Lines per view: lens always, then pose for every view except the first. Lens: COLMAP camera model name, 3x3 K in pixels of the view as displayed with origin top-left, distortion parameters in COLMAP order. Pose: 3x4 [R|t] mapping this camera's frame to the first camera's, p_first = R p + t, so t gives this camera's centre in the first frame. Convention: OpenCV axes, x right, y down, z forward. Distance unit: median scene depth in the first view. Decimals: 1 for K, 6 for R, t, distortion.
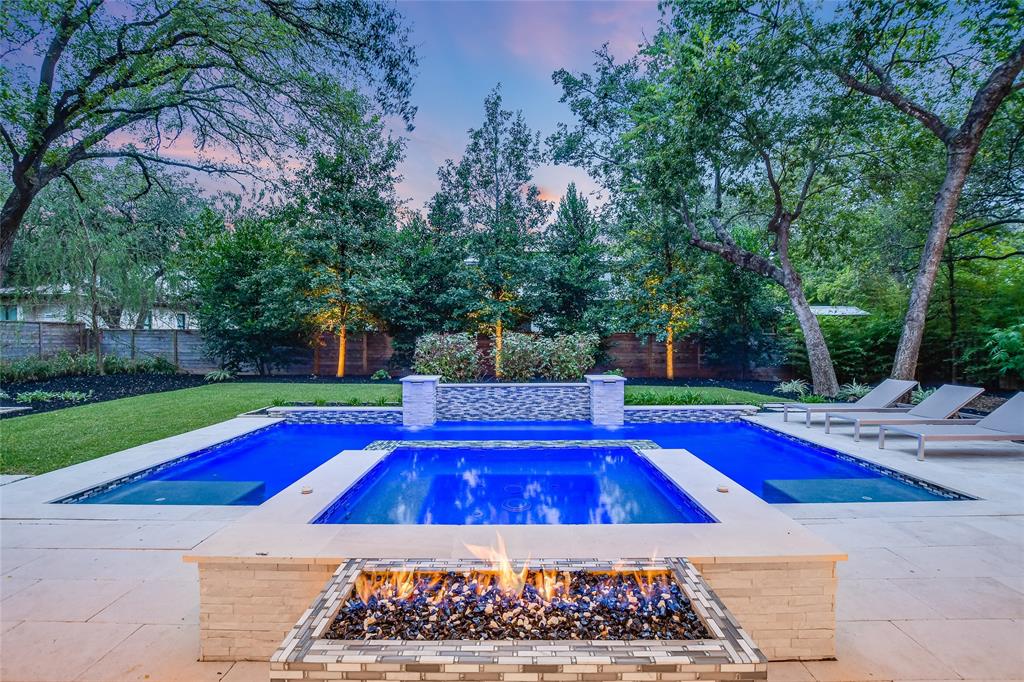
lens RADIAL K [[484.7, 0, 509.9], [0, 484.7, 345.8], [0, 0, 1]] dist [-0.037099, 0.007926]
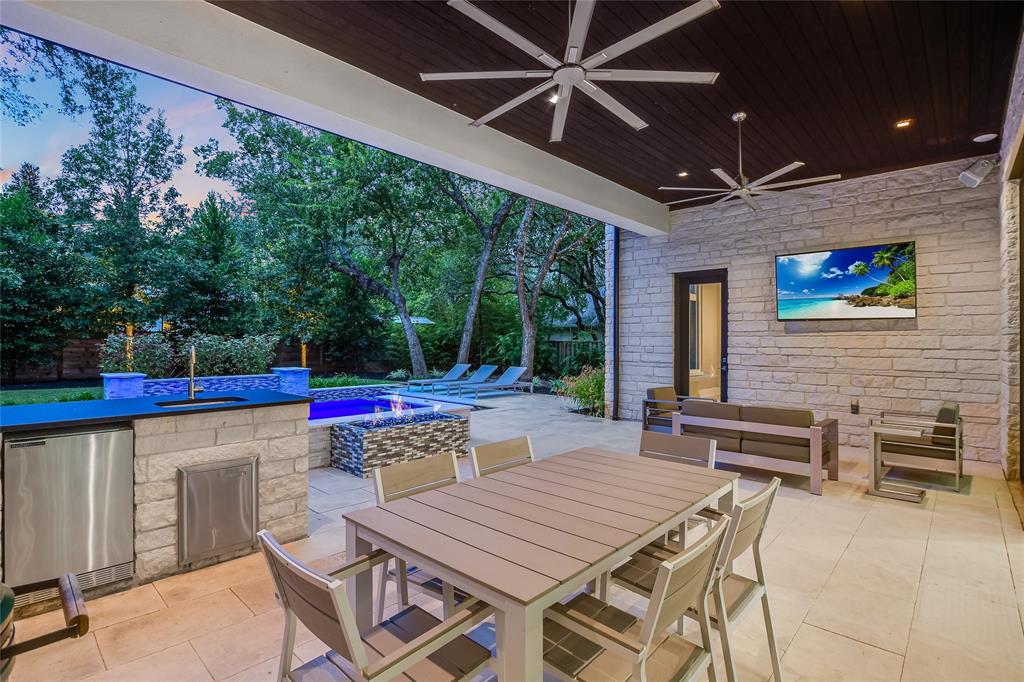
lens RADIAL K [[484.7, 0, 509.9], [0, 484.7, 345.8], [0, 0, 1]] dist [-0.037099, 0.007926]
pose [[0.677821, -0.000599, 0.735226, -0.230940], [0.002675, 0.999995, -0.001652, 0.003579], [-0.735222, 0.003086, 0.677820, -0.212766]]
